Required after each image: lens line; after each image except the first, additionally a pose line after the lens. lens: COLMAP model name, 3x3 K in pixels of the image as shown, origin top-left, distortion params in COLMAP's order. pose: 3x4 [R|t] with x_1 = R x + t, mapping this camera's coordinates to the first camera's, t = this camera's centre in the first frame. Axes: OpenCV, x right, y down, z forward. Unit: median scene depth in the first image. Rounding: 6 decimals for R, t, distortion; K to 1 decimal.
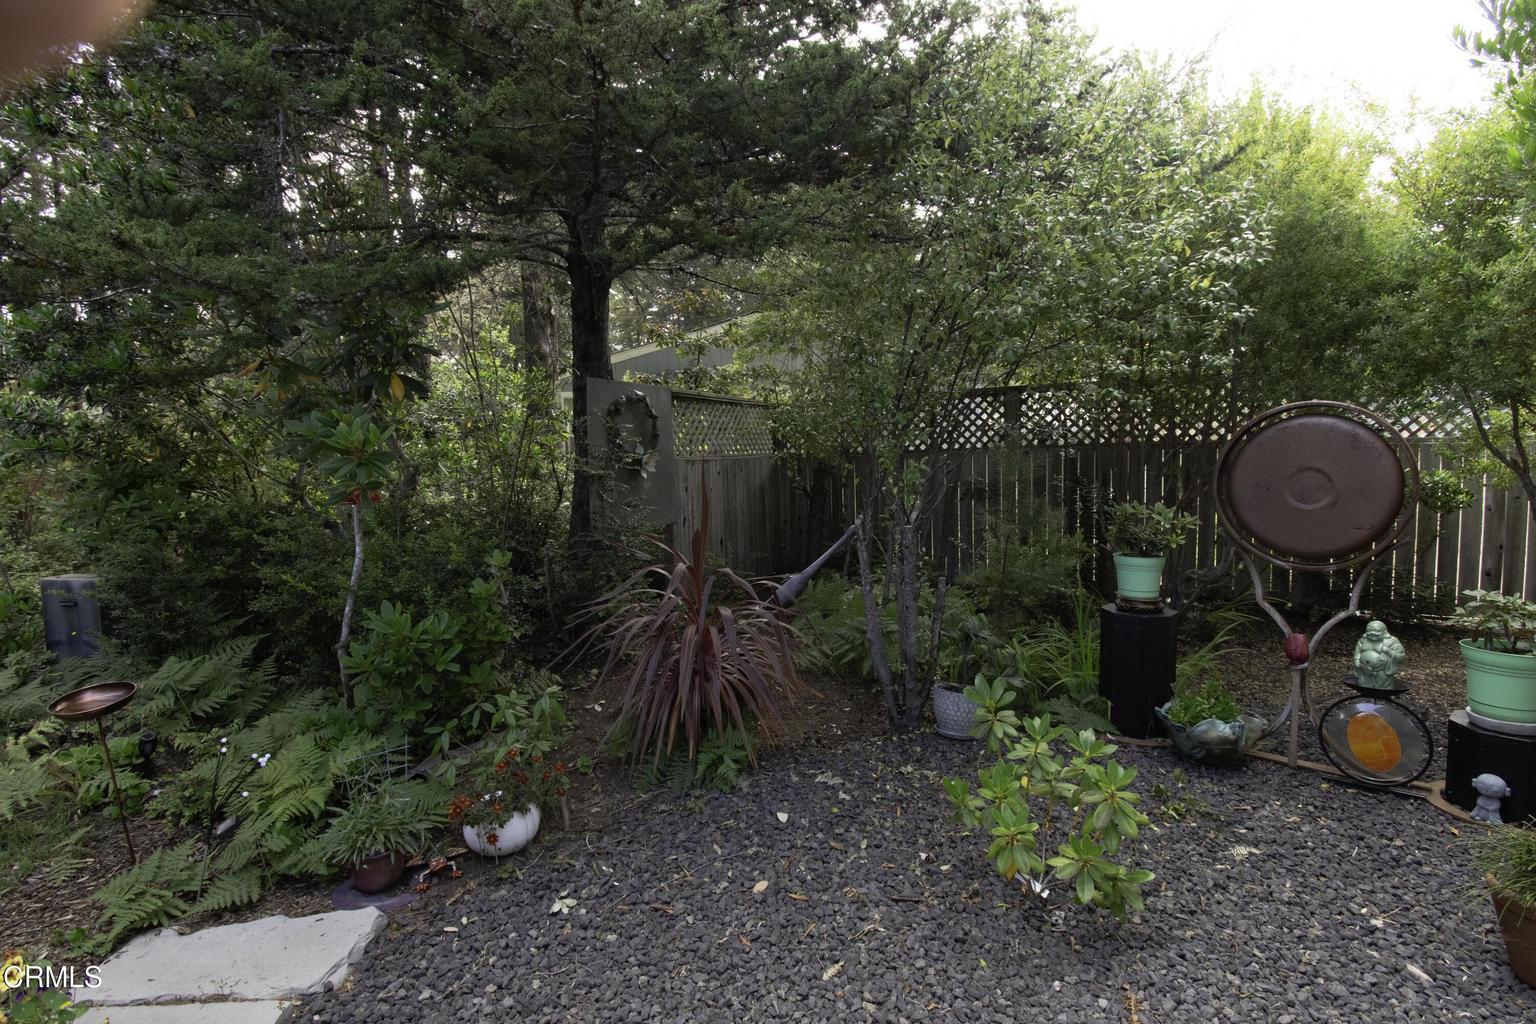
lens RADIAL K [[716.1, 0, 774.6], [0, 716.1, 513.5], [0, 0, 1]] dist [-0.010902, -0.012687]
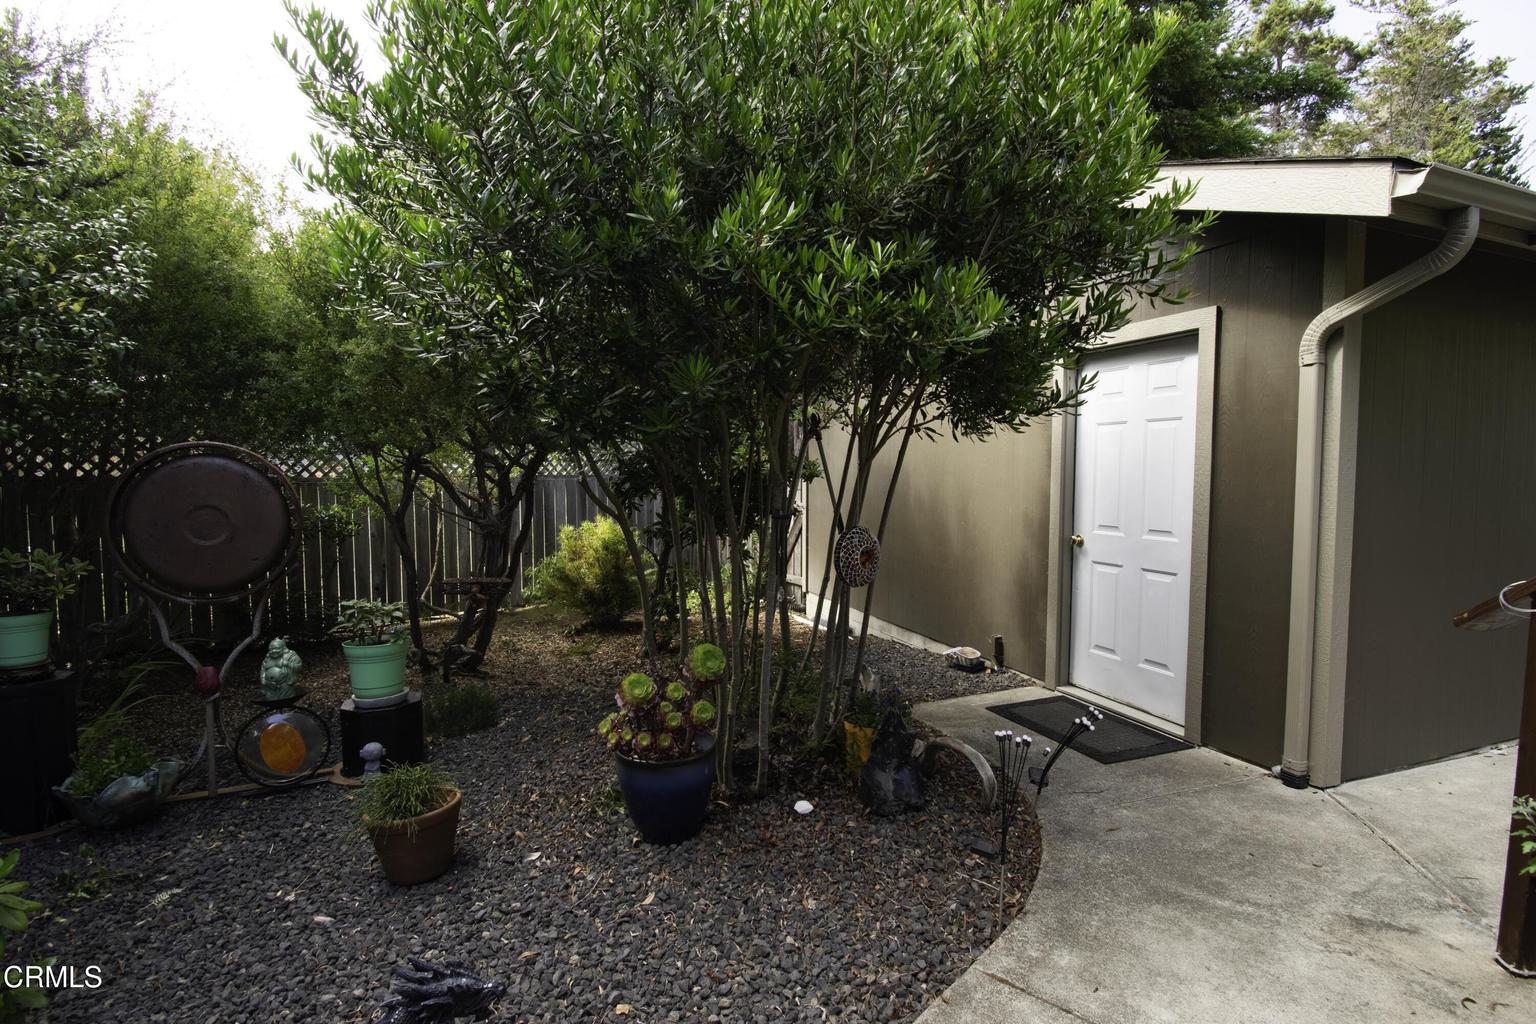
lens RADIAL K [[749.8, 0, 776.6], [0, 749.8, 517.5], [0, 0, 1]] dist [-0.011142, -0.011678]
pose [[0.303824, -0.026201, 0.952368, -0.029068], [0.072317, 0.997372, 0.004369, 0.009665], [-0.949980, 0.067545, 0.304921, -0.132051]]
